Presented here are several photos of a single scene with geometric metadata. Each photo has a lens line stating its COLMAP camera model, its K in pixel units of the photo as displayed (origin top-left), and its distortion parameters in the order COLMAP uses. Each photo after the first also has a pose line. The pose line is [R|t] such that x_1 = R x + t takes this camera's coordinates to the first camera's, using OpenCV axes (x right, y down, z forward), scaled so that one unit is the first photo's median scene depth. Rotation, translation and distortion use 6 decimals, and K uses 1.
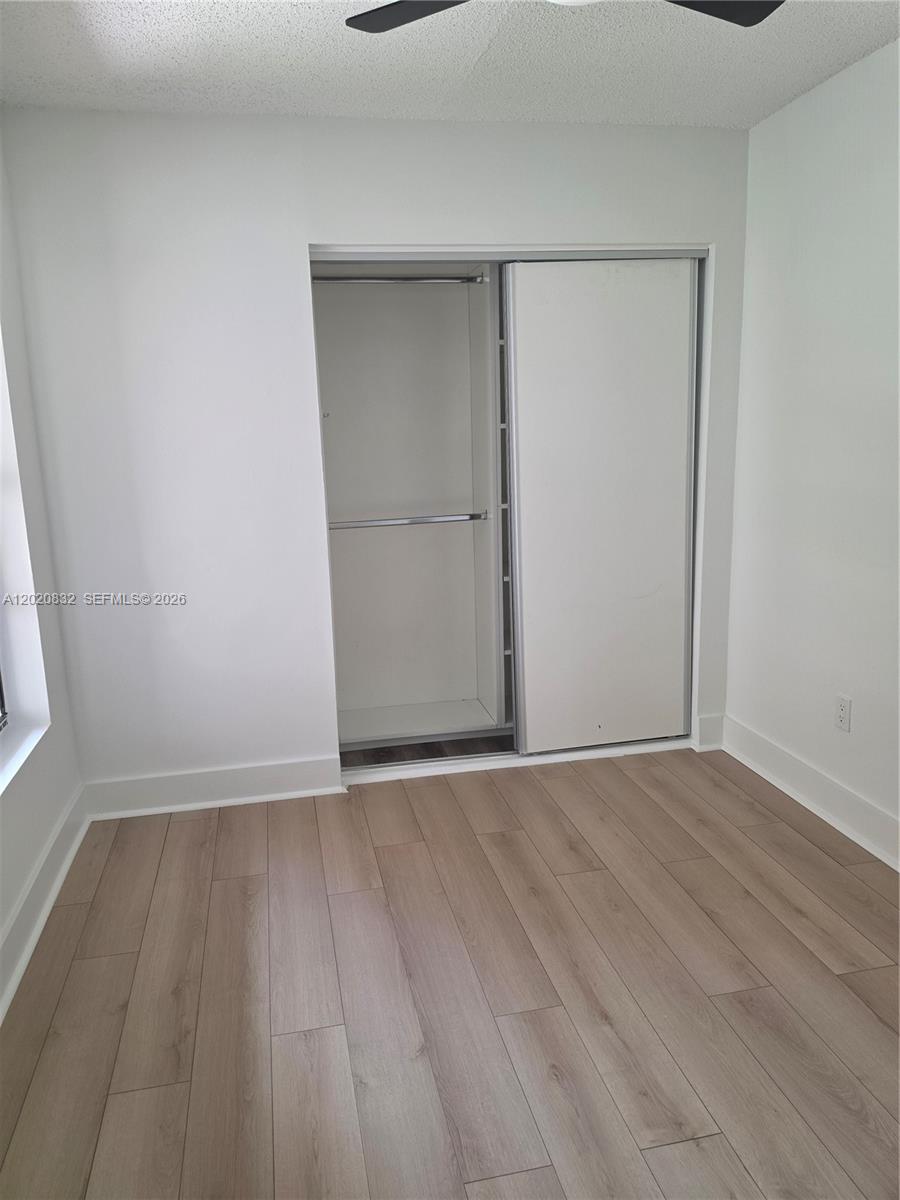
lens RADIAL K [[810.0, 0, 423.8], [0, 810.0, 599.9], [0, 0, 1]] dist [0.052947, -0.081666]
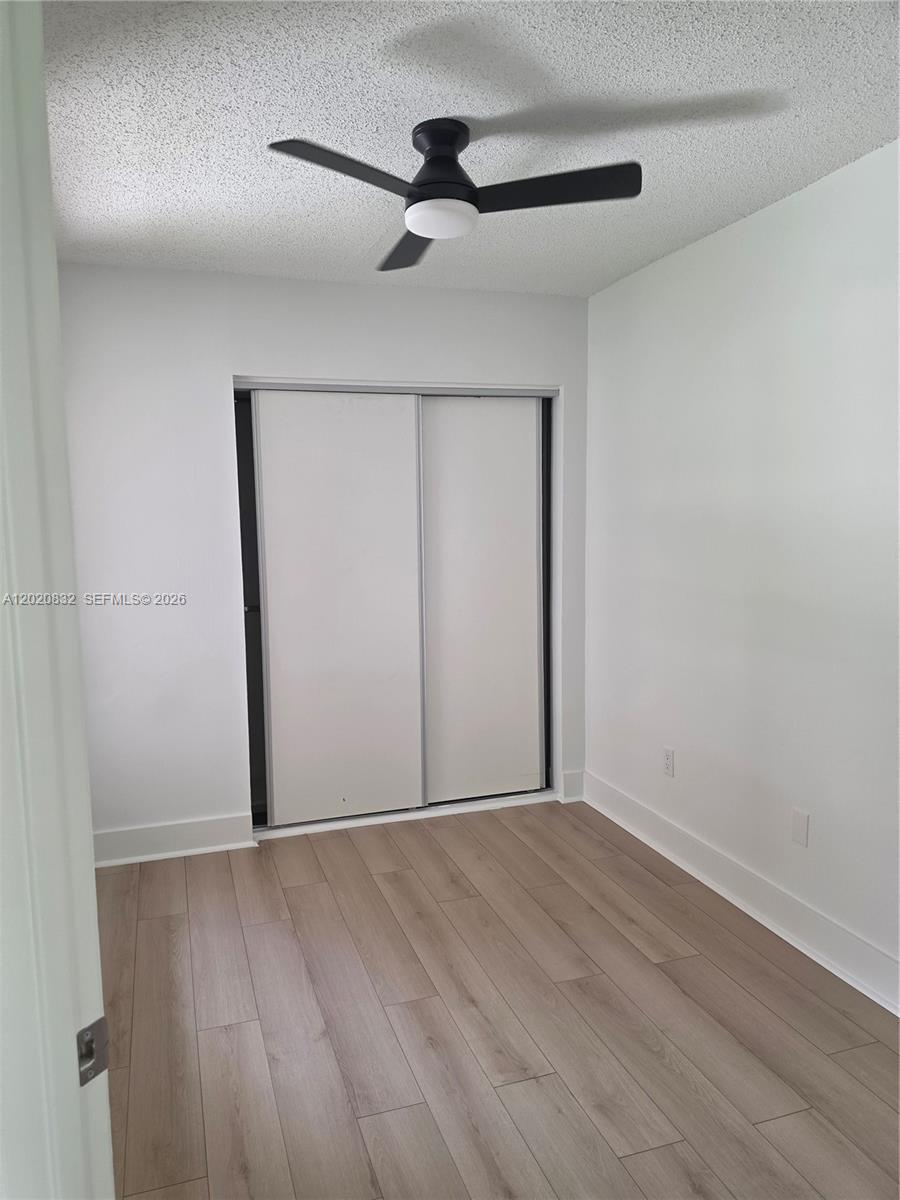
lens RADIAL K [[810.0, 0, 423.8], [0, 810.0, 599.9], [0, 0, 1]] dist [0.052947, -0.081666]
pose [[0.993152, 0.005748, 0.116689, 0.000026], [0.006828, 0.994226, -0.107093, 0.031807], [-0.116631, 0.107156, 0.987378, -0.257626]]
